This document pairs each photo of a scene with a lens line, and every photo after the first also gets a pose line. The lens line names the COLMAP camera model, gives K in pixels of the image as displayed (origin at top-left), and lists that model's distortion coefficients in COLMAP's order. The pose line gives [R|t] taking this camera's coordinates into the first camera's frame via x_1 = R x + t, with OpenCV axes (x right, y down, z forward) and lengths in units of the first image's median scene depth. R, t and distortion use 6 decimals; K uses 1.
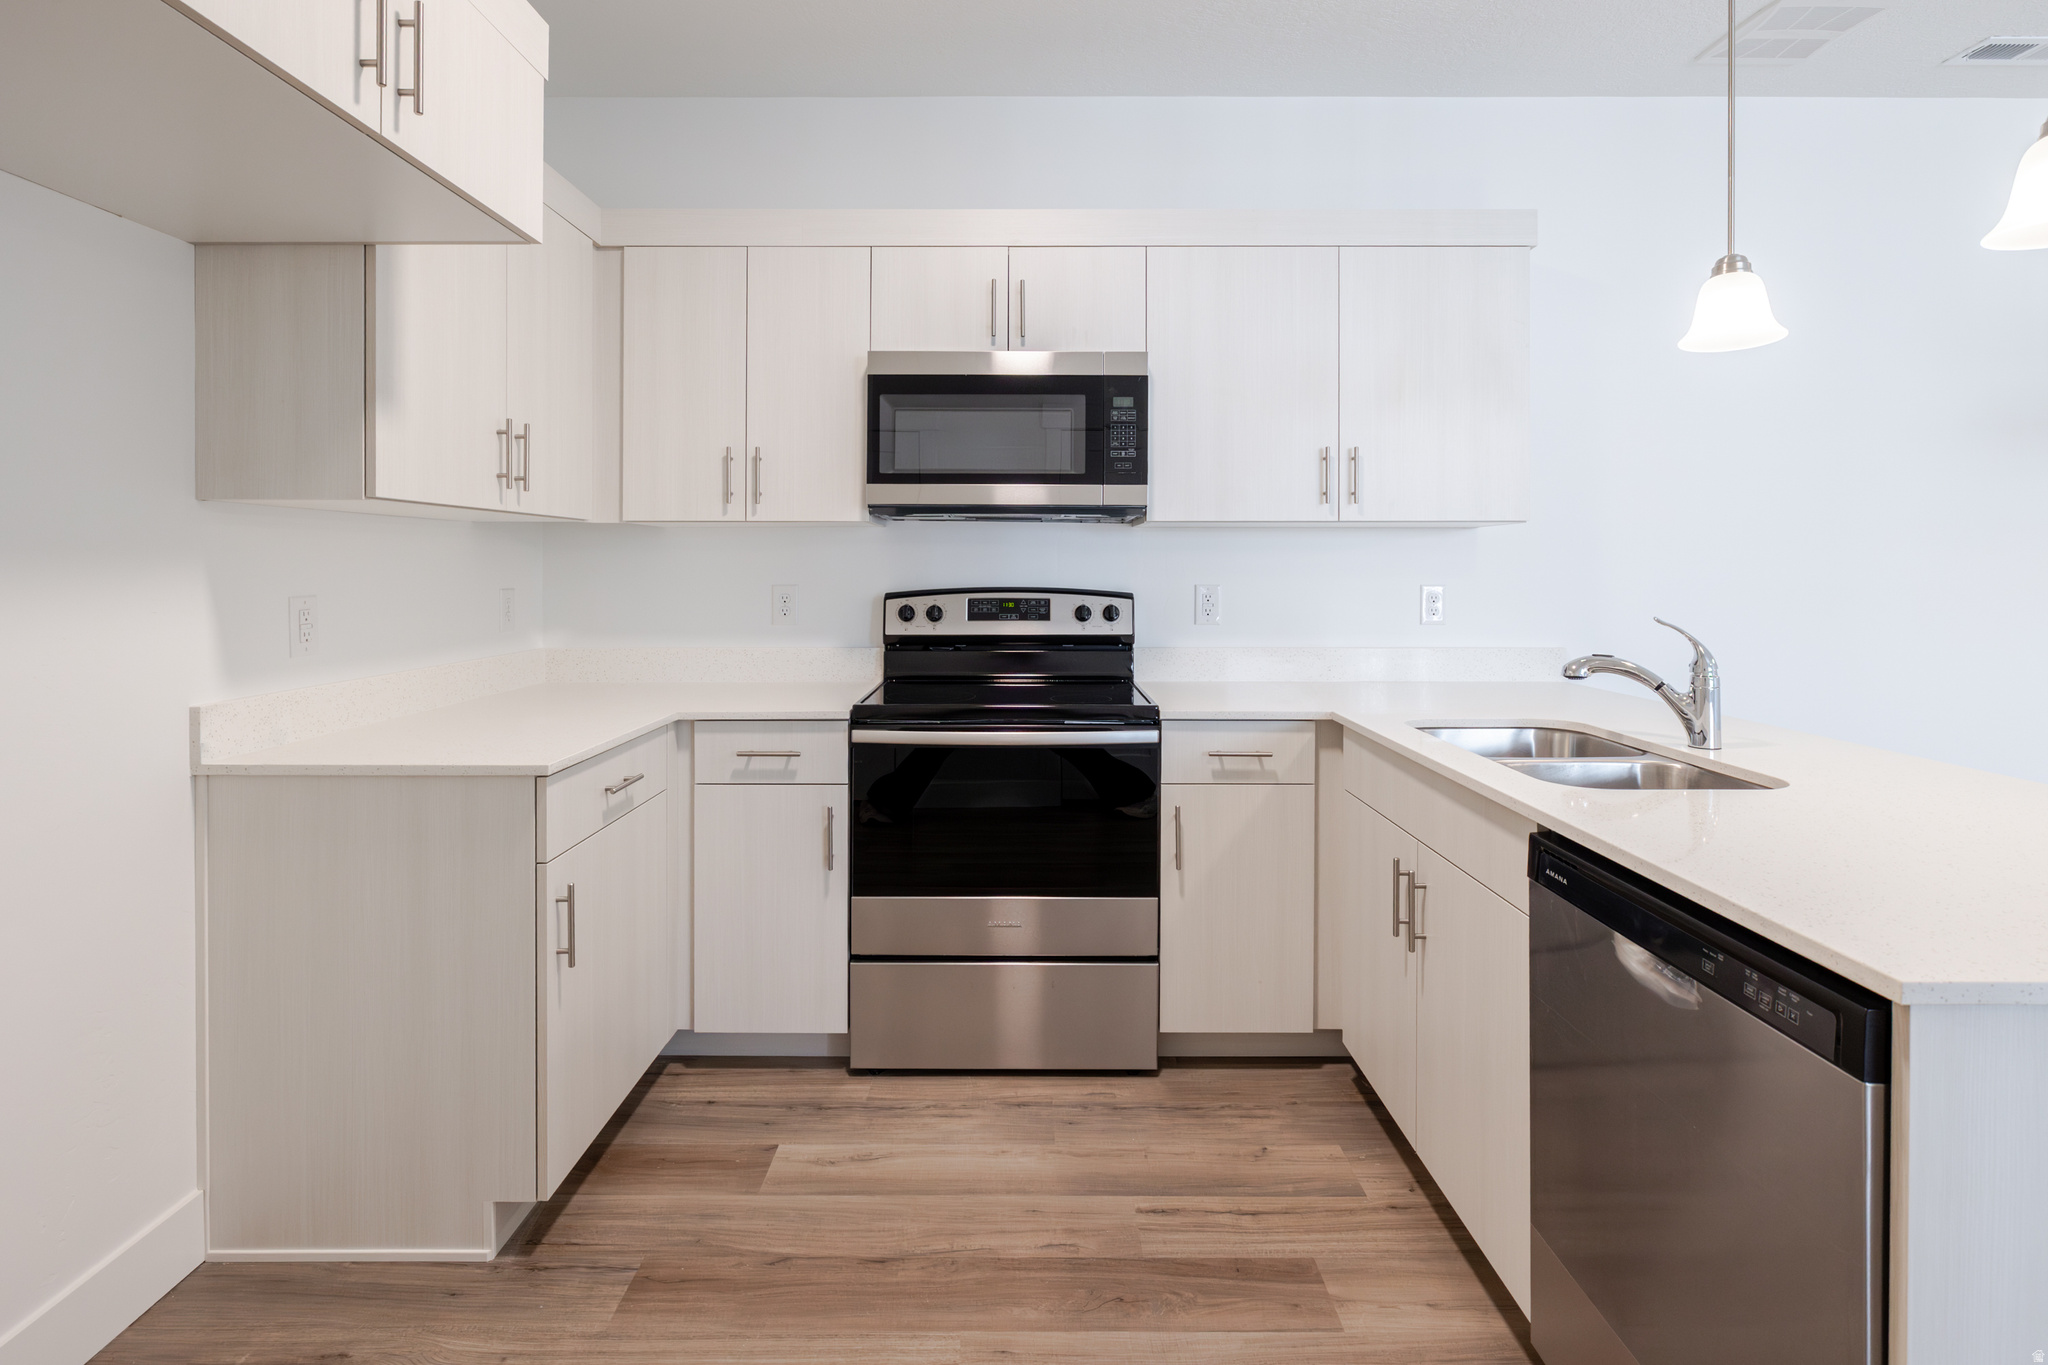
lens RADIAL K [[1013.3, 0, 1031.3], [0, 1013.3, 577.1], [0, 0, 1]] dist [-0.003299, -0.000265]
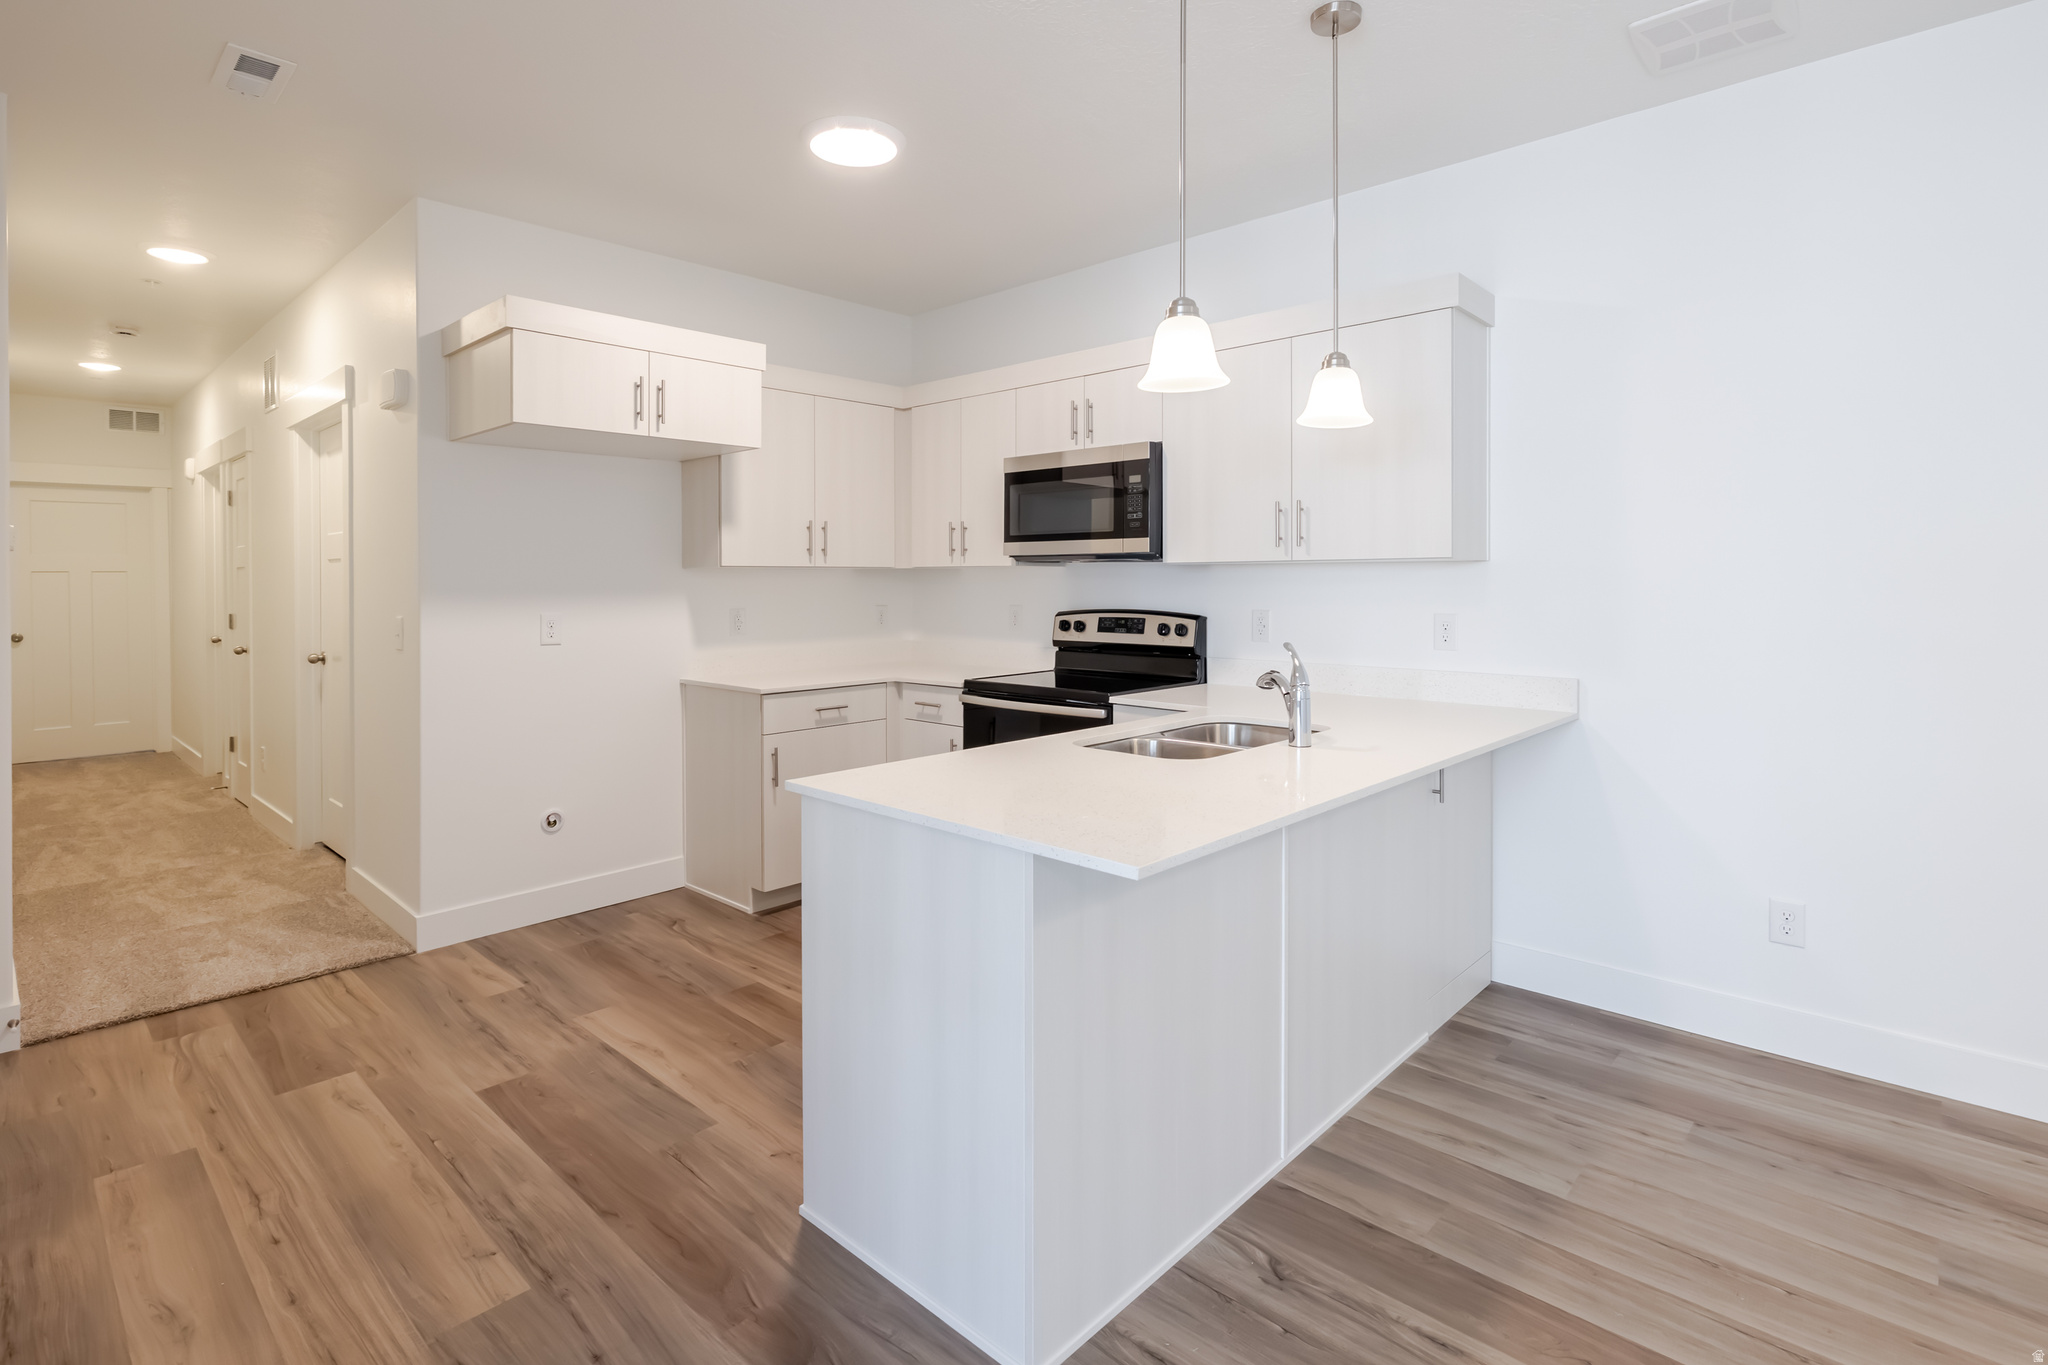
lens RADIAL K [[1004.1, 0, 1018.7], [0, 1004.1, 586.1], [0, 0, 1]] dist [-0.002340, -0.000436]
pose [[0.724281, 0.001012, -0.689504, 0.906570], [-0.002166, 0.999997, -0.000807, -0.022389], [0.689501, 0.002078, 0.724281, -0.113322]]
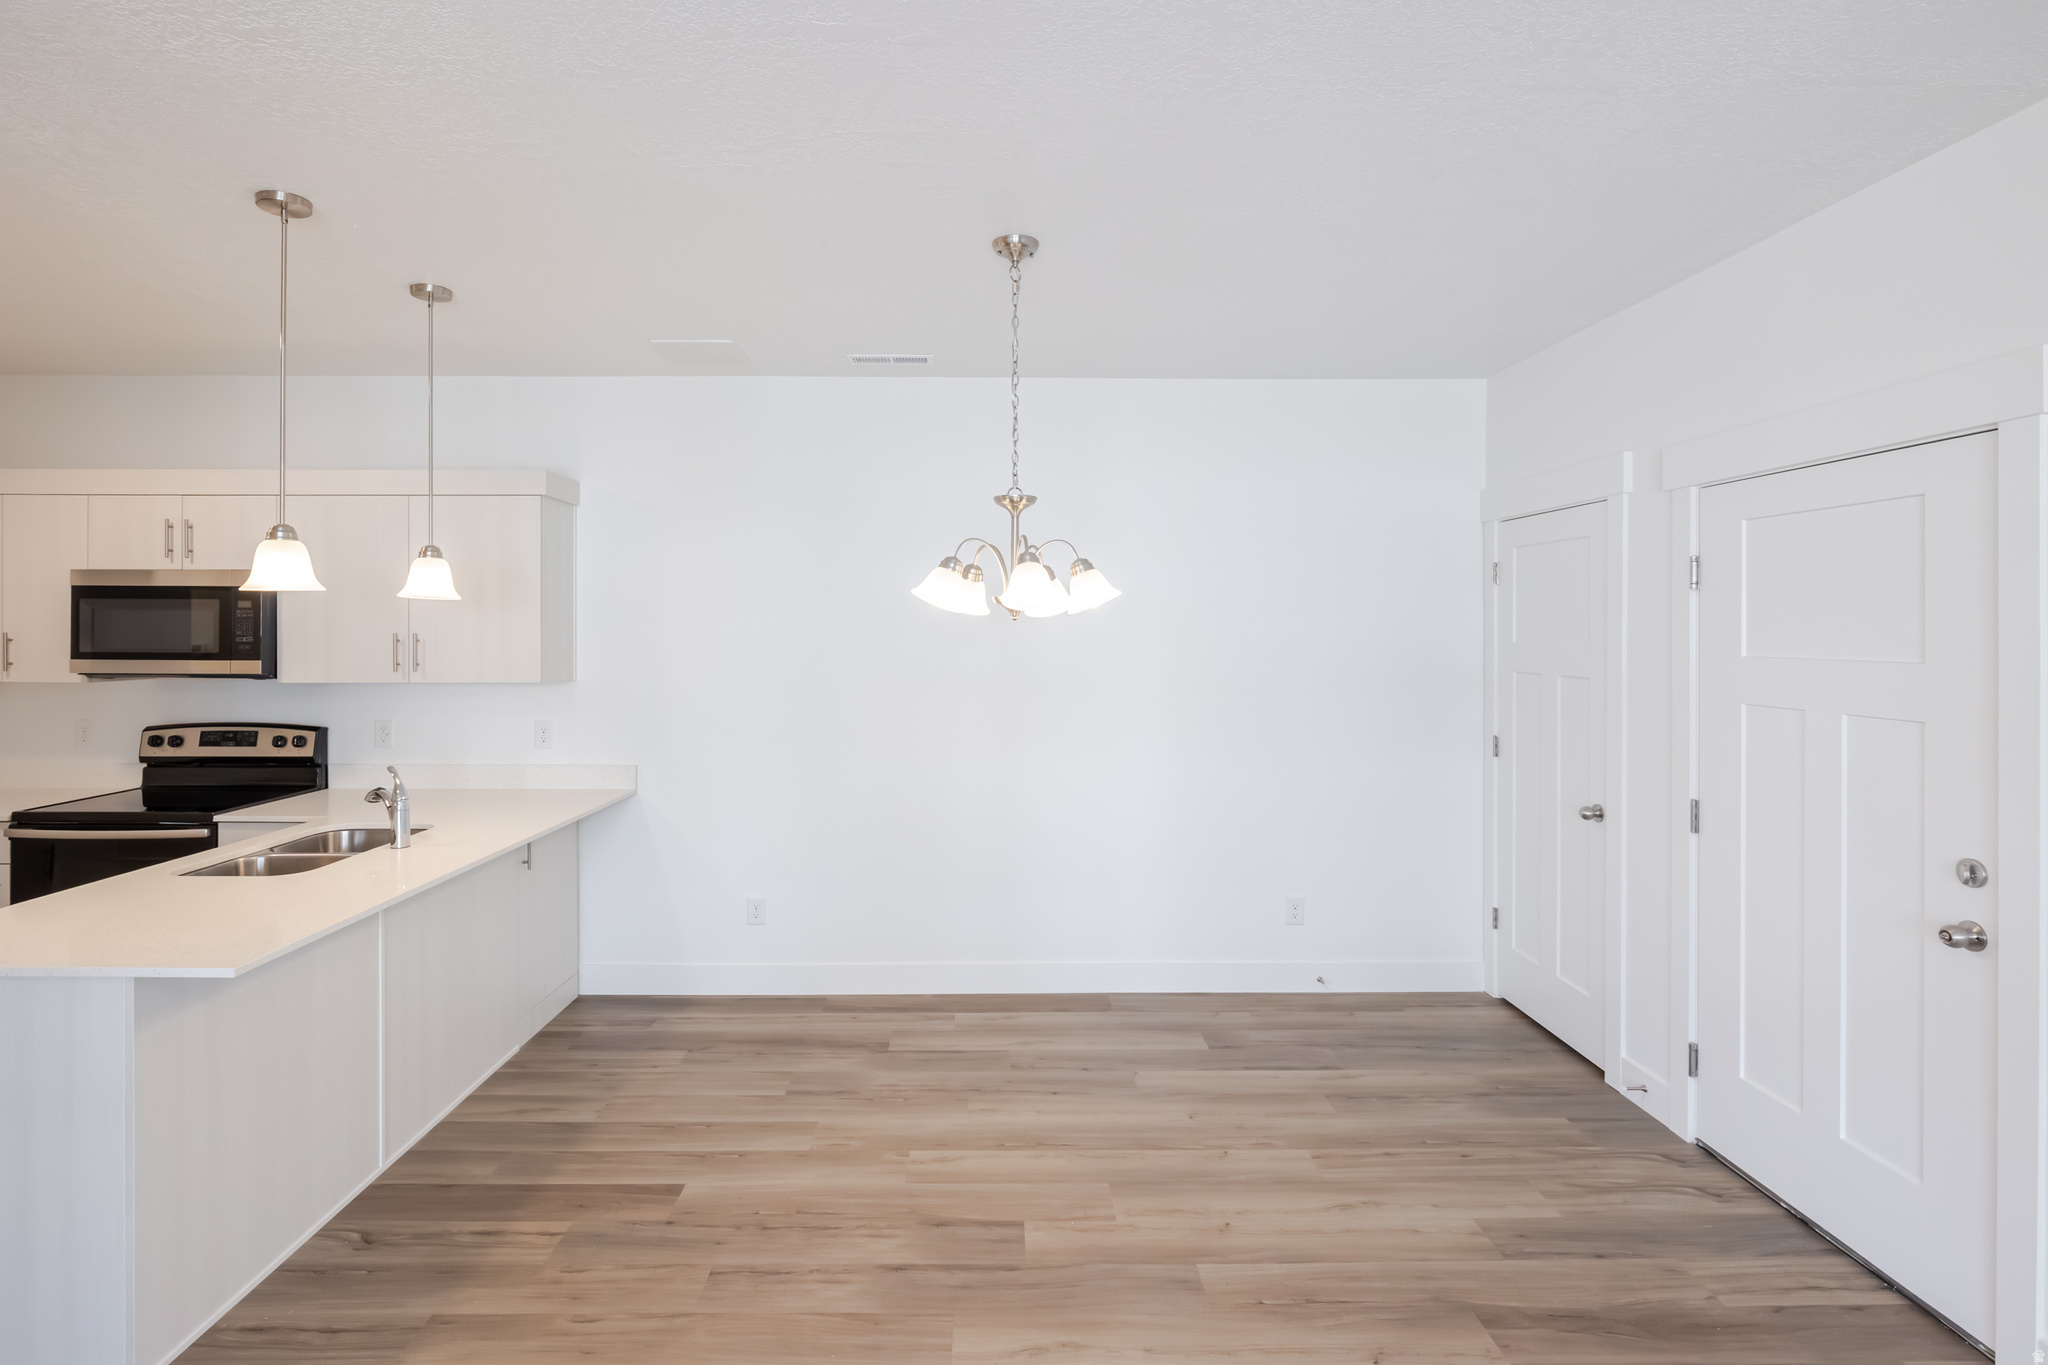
lens RADIAL K [[993.4, 0, 1010.5], [0, 993.4, 634.6], [0, 0, 1]] dist [-0.003343, -0.000008]
pose [[0.999992, 0.002809, 0.002867, 1.170795], [-0.002811, 0.999996, 0.000658, -0.129135], [-0.002865, -0.000666, 0.999996, -0.436632]]
